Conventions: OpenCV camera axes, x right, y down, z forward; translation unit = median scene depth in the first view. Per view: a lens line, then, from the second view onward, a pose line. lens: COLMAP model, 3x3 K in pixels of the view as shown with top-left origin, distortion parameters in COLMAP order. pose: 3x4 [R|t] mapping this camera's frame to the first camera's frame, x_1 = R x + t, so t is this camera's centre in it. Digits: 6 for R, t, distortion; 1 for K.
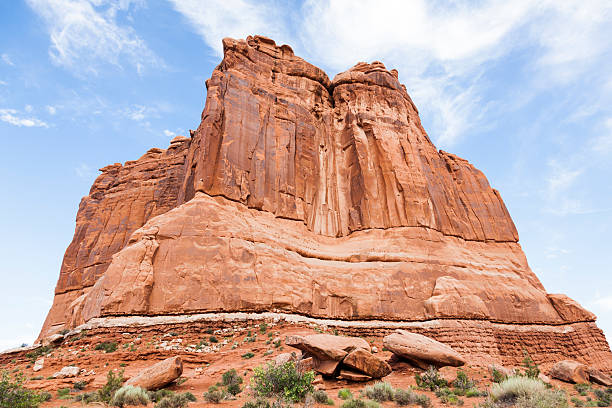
lens RADIAL K [[310.9, 0, 306.0], [0, 310.9, 204.0], [0, 0, 1]] dist [0.031883, -0.000214]
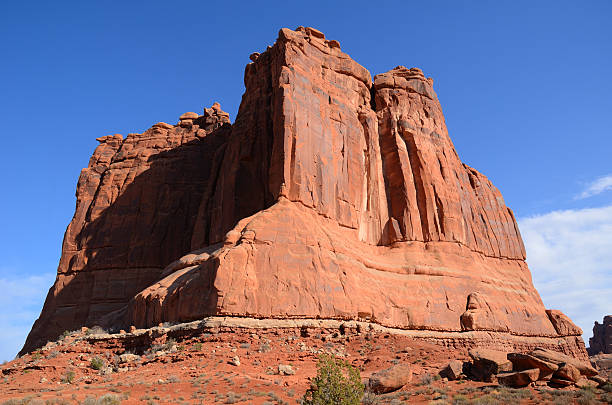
lens RADIAL K [[347.2, 0, 306.0], [0, 347.2, 202.5], [0, 0, 1]] dist [-0.035188, 0.002448]
pose [[0.988373, 0.101372, 0.113329, -0.272186], [-0.105976, 0.993740, 0.035357, -0.047541], [-0.109035, -0.046956, 0.992928, -0.082660]]
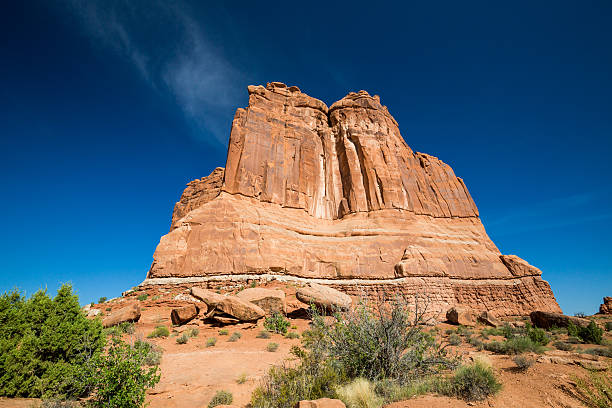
lens RADIAL K [[216.8, 0, 311.7], [0, 216.8, 202.0], [0, 0, 1]] dist [-0.001635, -0.000126]
pose [[0.991225, -0.057896, -0.118829, 0.124543], [0.058416, 0.998292, 0.000896, 0.021907], [0.118574, -0.007830, 0.992914, 0.040016]]
